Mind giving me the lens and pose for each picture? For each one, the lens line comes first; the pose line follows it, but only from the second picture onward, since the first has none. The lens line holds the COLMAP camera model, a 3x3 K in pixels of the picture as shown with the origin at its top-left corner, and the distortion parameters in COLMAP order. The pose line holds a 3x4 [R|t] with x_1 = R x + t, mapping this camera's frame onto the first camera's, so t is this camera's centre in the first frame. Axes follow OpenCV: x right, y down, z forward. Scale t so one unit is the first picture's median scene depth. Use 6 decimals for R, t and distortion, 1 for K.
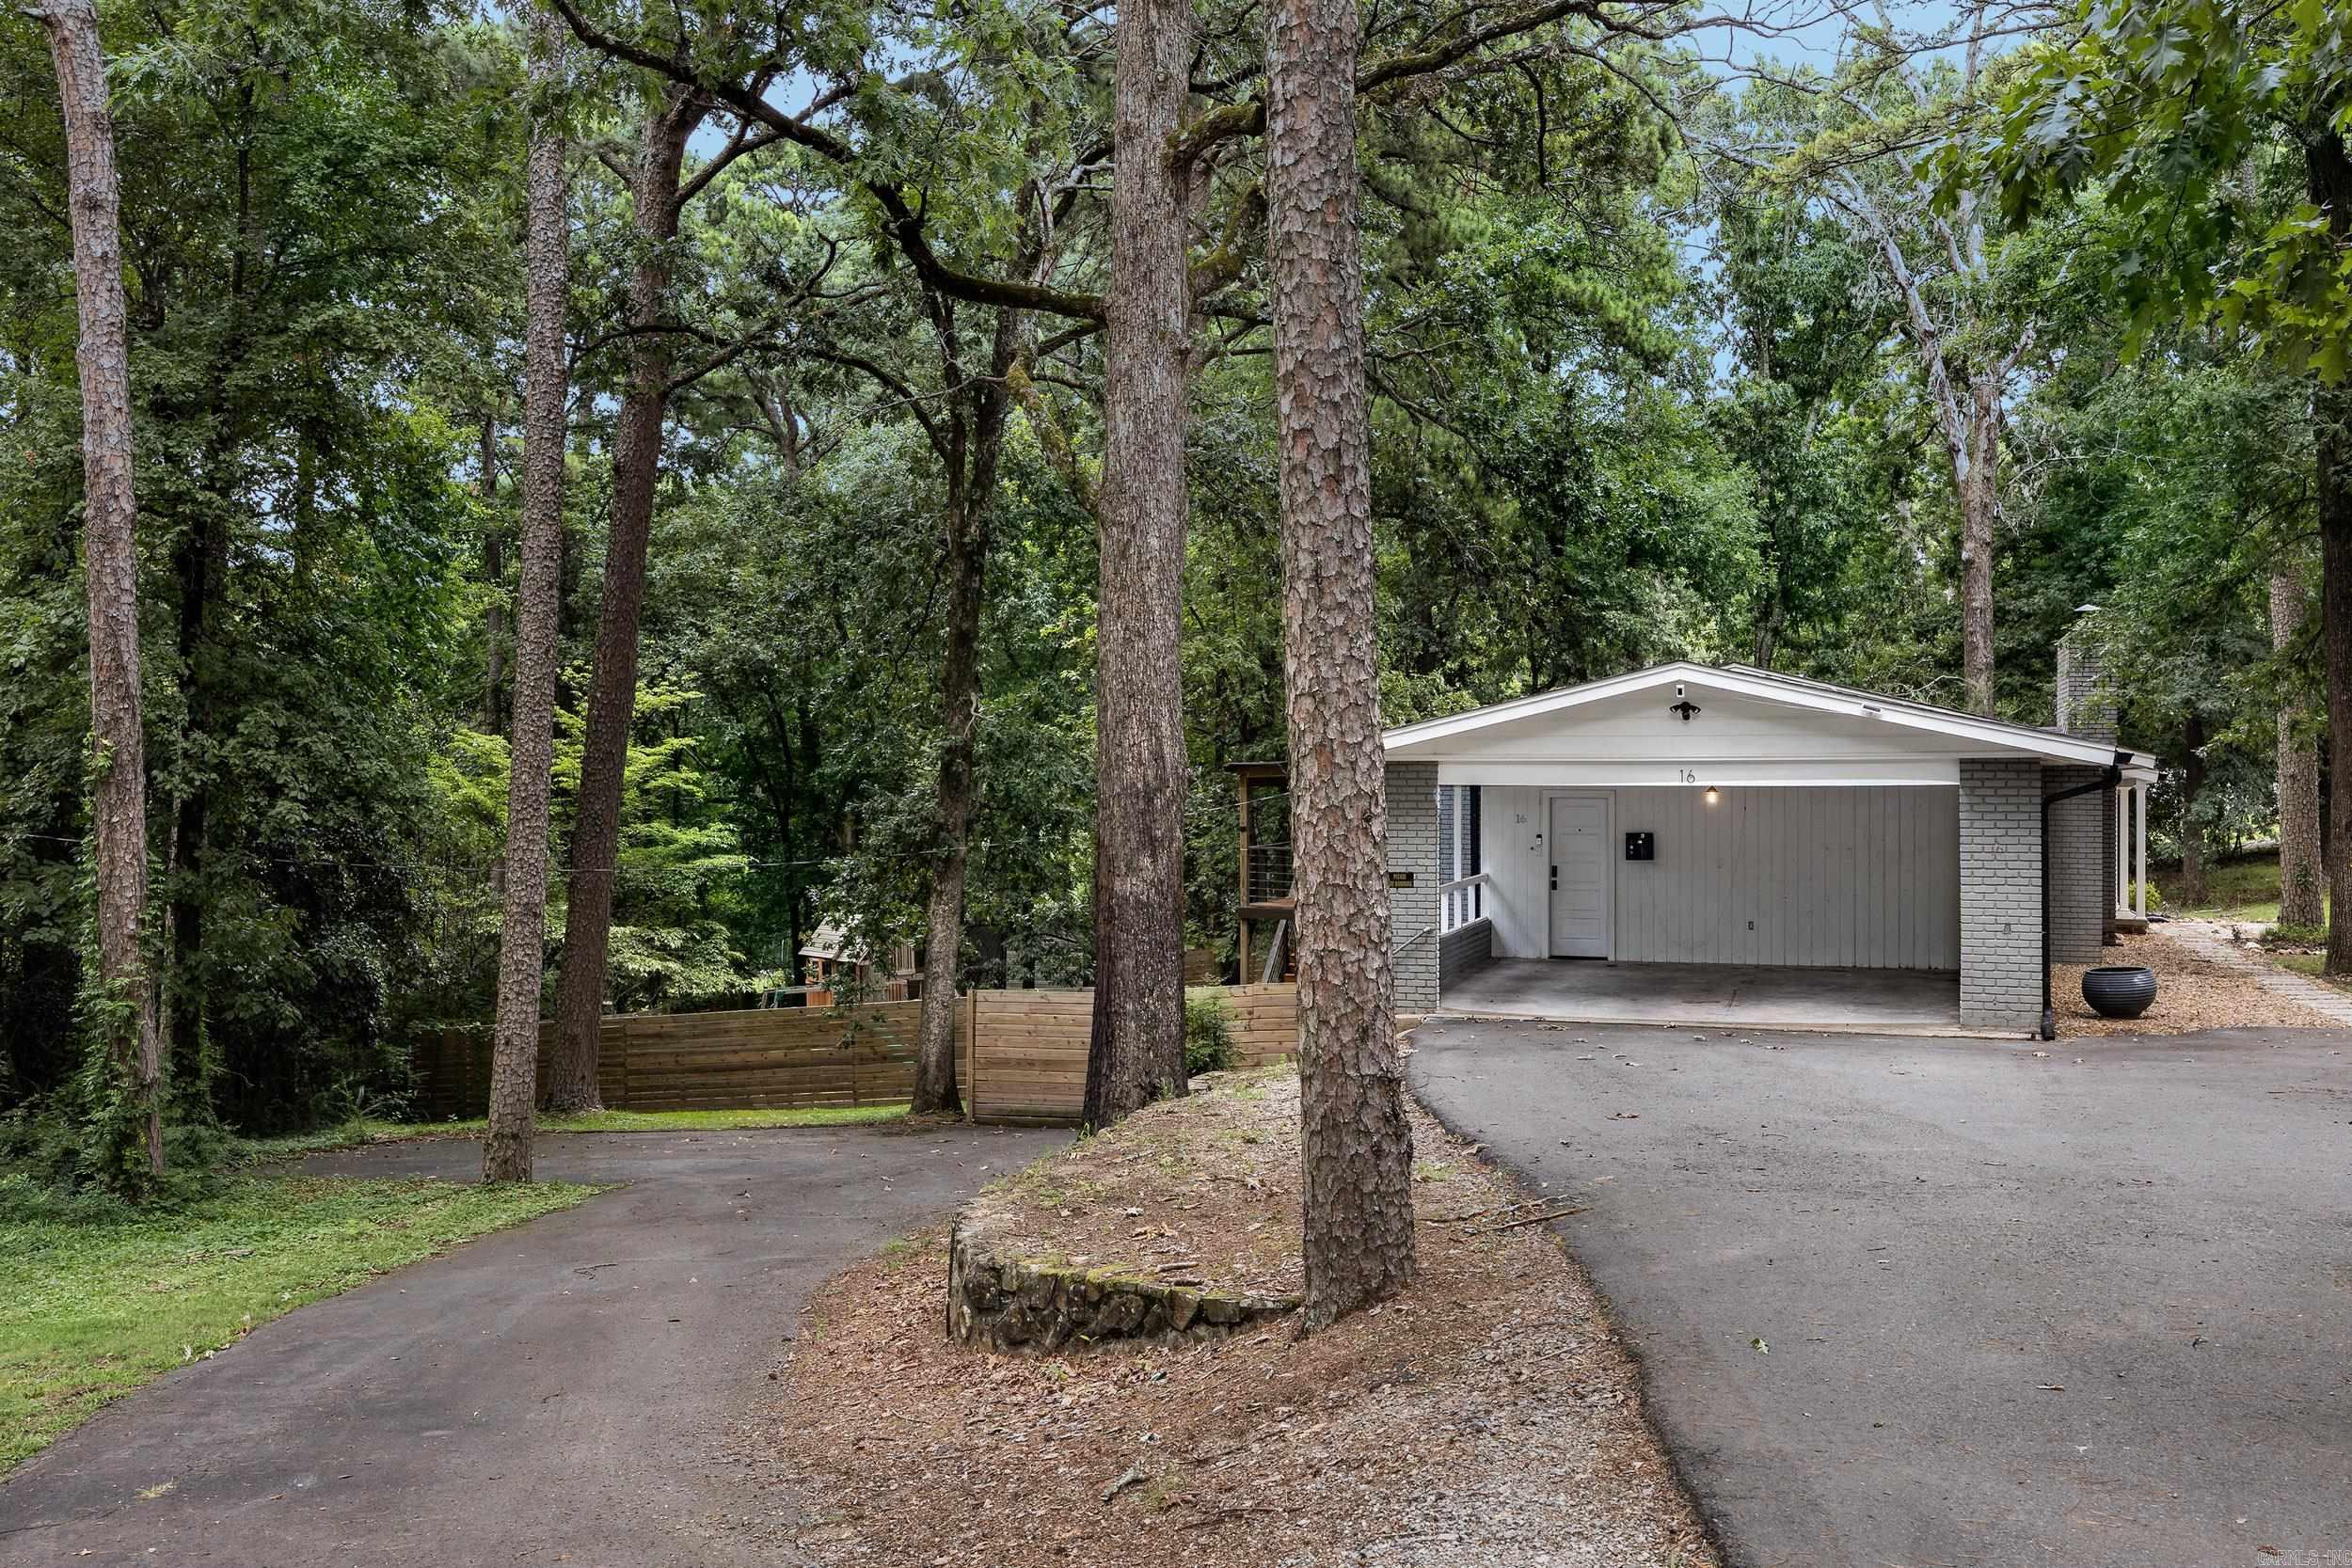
lens RADIAL K [[2035.0, 0, 1175.6], [0, 2035.0, 782.6], [0, 0, 1]] dist [-0.004823, 0.003301]
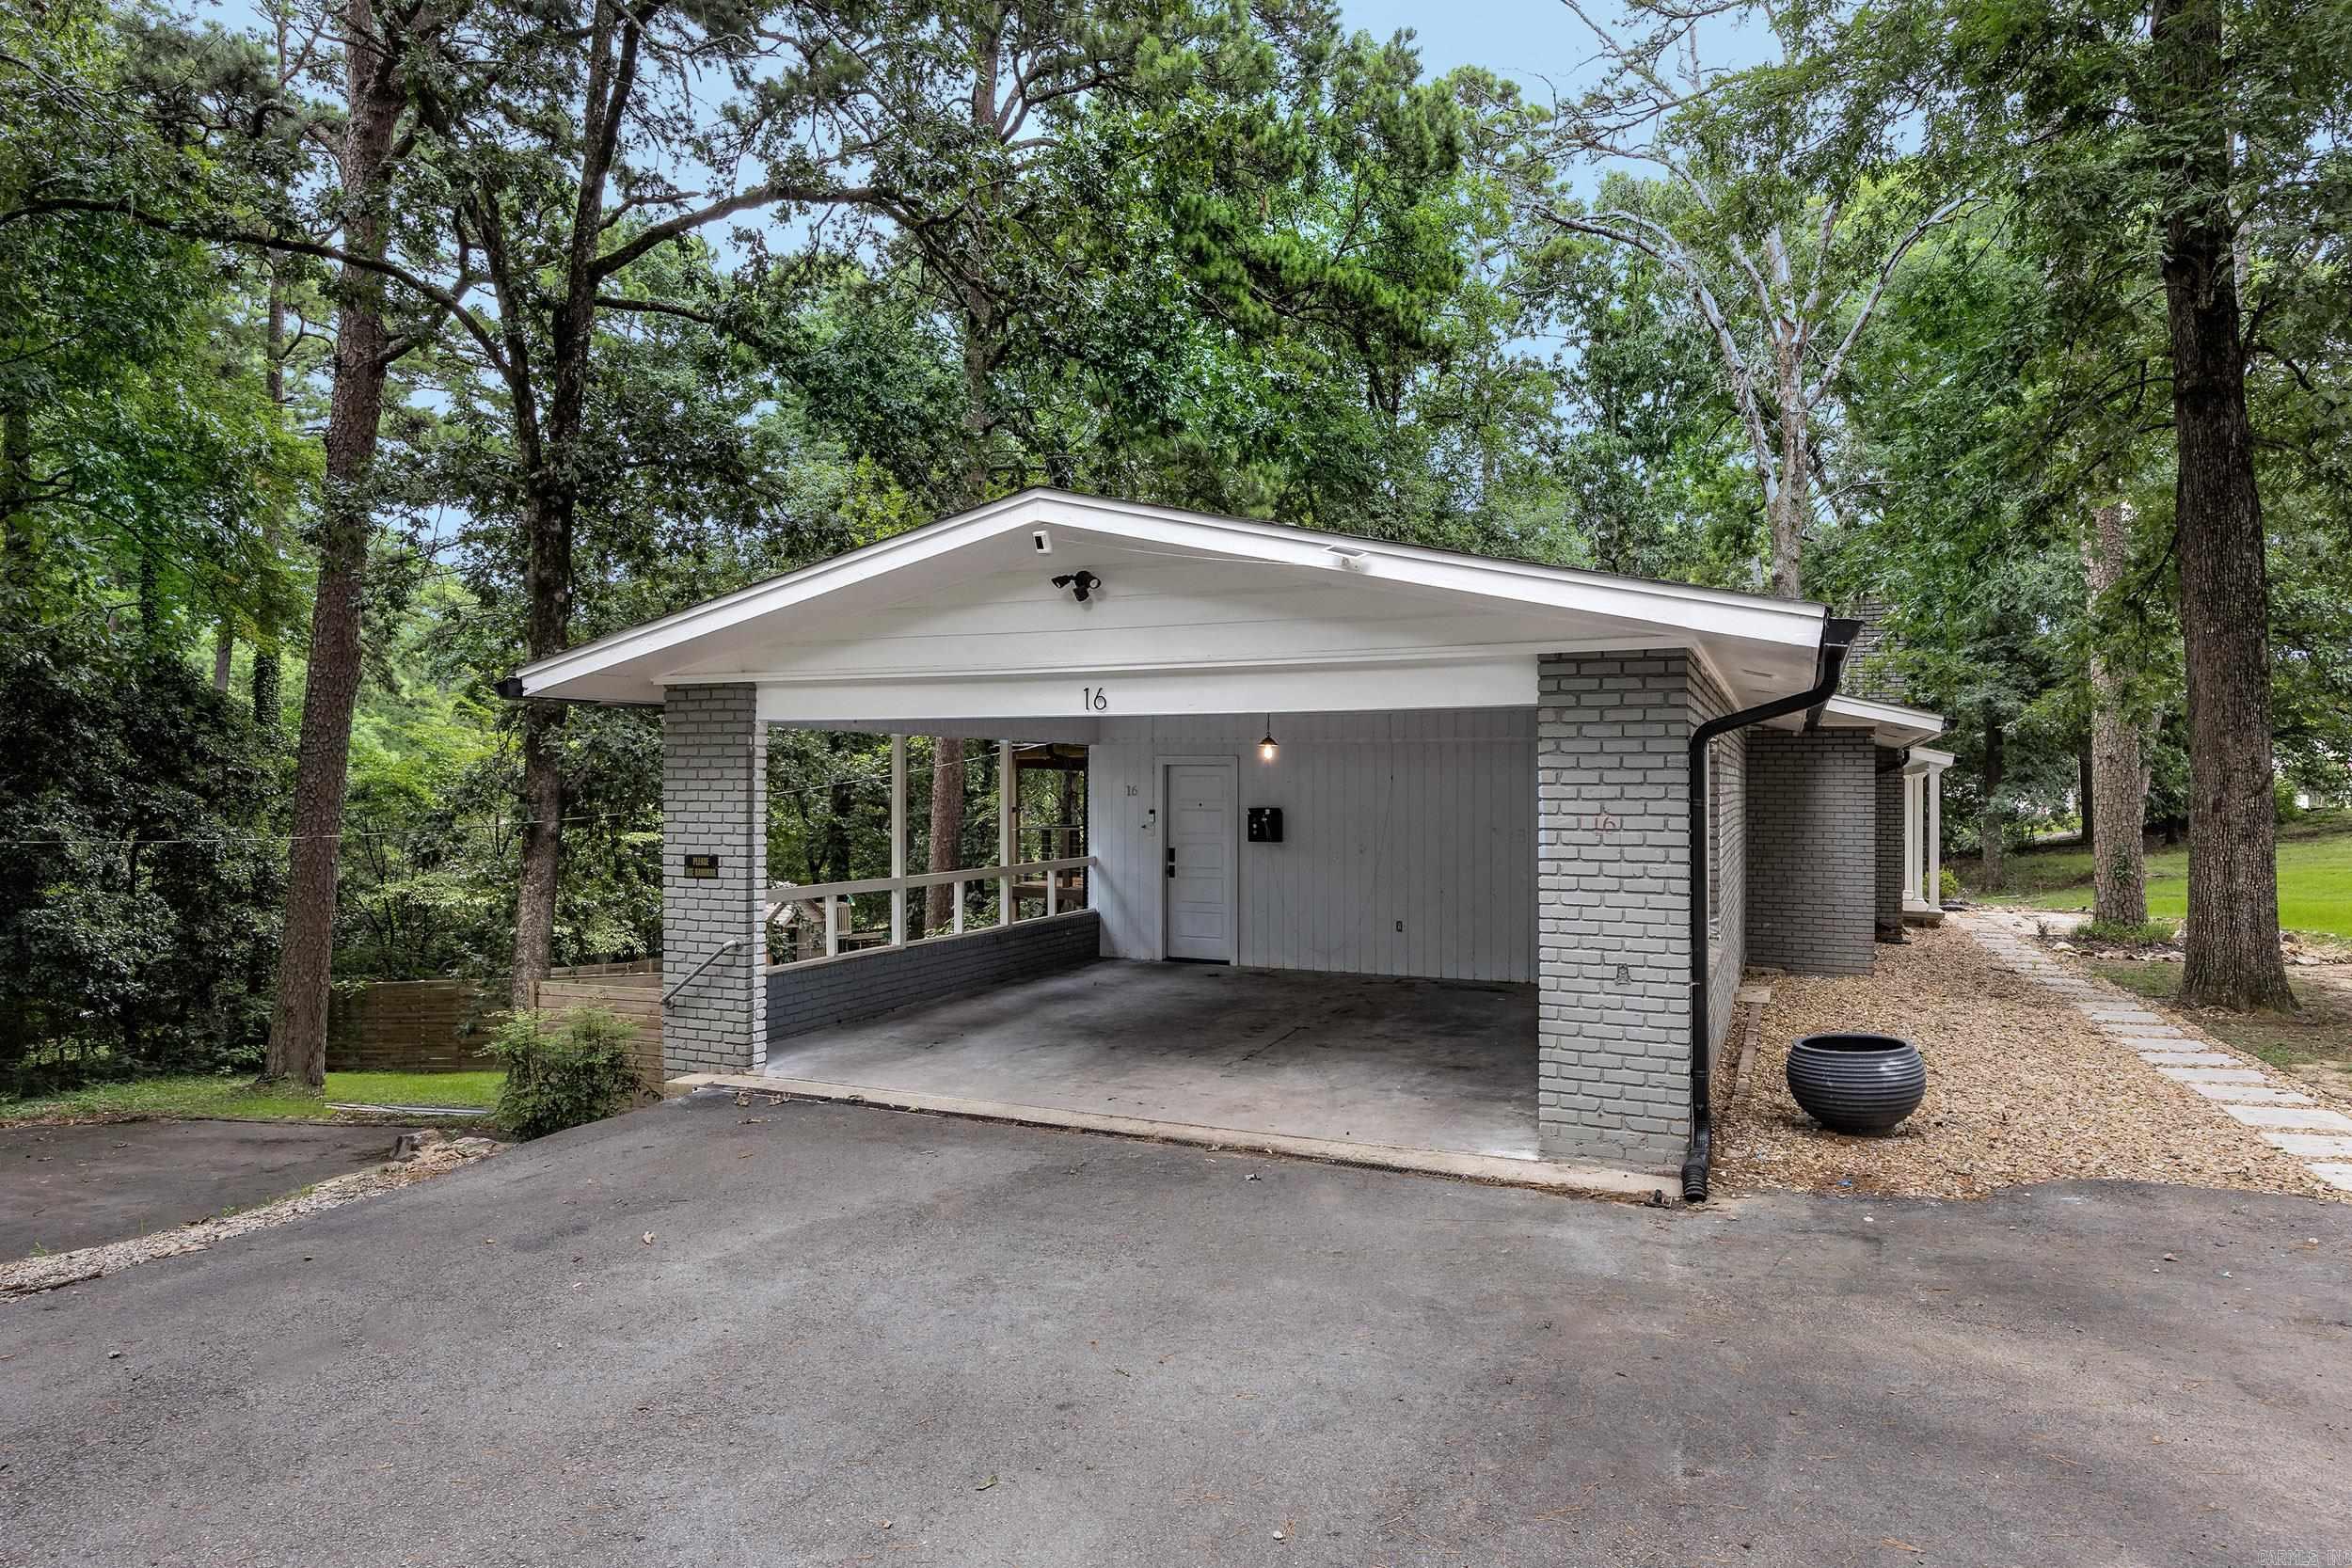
lens RADIAL K [[1290.7, 0, 1176.0], [0, 1290.7, 790.3], [0, 0, 1]] dist [0.001944, 0.001114]
pose [[0.995146, 0.004828, -0.098286, 0.302938], [-0.005061, 0.999985, -0.002125, 0.023600], [0.098274, 0.002612, 0.995156, 0.608239]]
